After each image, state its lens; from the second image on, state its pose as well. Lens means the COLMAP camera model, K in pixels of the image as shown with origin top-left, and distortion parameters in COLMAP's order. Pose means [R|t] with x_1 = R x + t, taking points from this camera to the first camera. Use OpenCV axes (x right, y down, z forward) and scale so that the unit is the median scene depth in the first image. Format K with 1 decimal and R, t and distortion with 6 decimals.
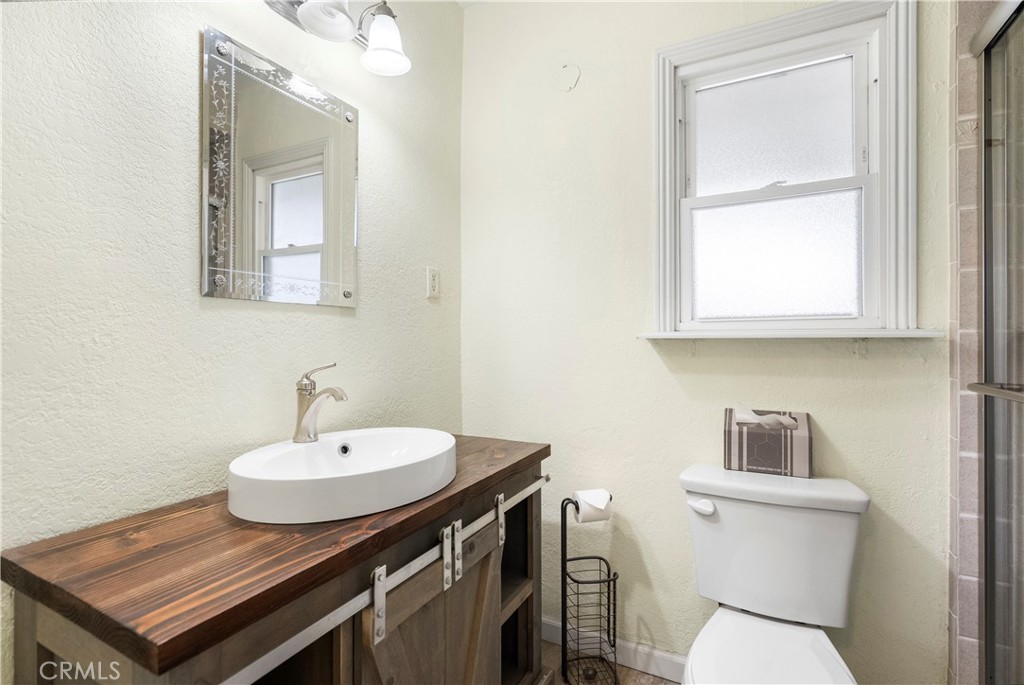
lens RADIAL K [[469.5, 0, 515.9], [0, 469.5, 337.7], [0, 0, 1]] dist [-0.003137, -0.000811]
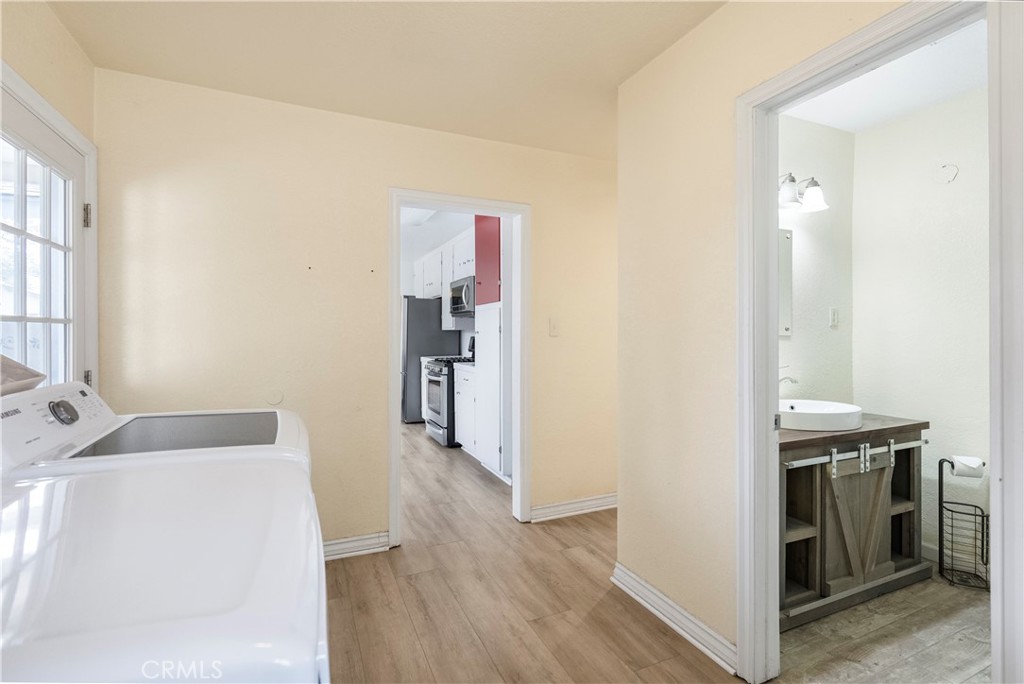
lens RADIAL K [[469.5, 0, 504.6], [0, 469.5, 335.1], [0, 0, 1]] dist [-0.003137, -0.000811]
pose [[0.776827, 0.002494, -0.629709, -0.049926], [-0.000955, 0.999996, 0.002782, -0.072765], [0.629713, -0.001560, 0.776826, -1.231766]]
